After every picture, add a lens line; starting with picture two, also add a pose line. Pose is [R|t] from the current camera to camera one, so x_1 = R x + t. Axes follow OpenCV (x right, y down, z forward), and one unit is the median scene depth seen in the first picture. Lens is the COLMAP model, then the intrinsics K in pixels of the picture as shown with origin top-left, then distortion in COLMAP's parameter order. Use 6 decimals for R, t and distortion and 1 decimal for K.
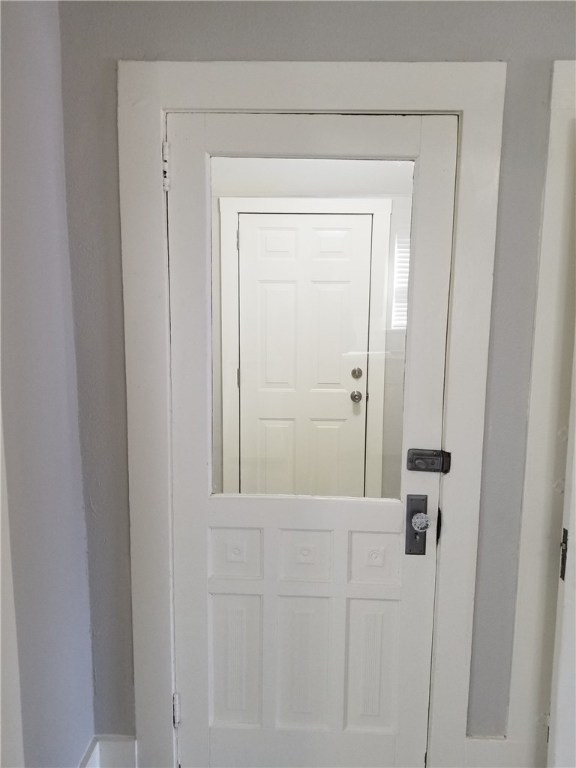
lens RADIAL K [[599.9, 0, 290.5], [0, 599.9, 385.0], [0, 0, 1]] dist [0.069827, -0.100131]
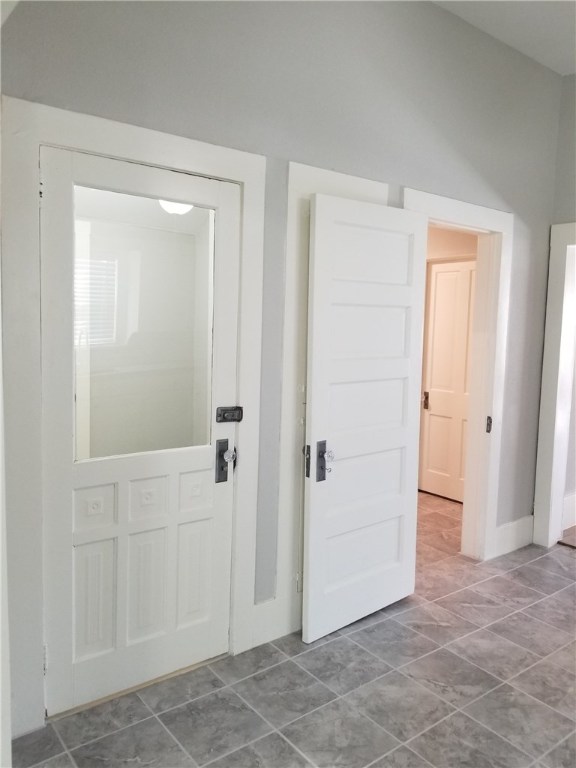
lens RADIAL K [[599.9, 0, 288.5], [0, 599.9, 383.2], [0, 0, 1]] dist [0.069827, -0.100131]
pose [[0.767204, -0.060754, 0.638520, -0.575841], [0.079439, 0.996840, -0.000601, 0.062241], [-0.636465, 0.051185, 0.769605, -0.208884]]
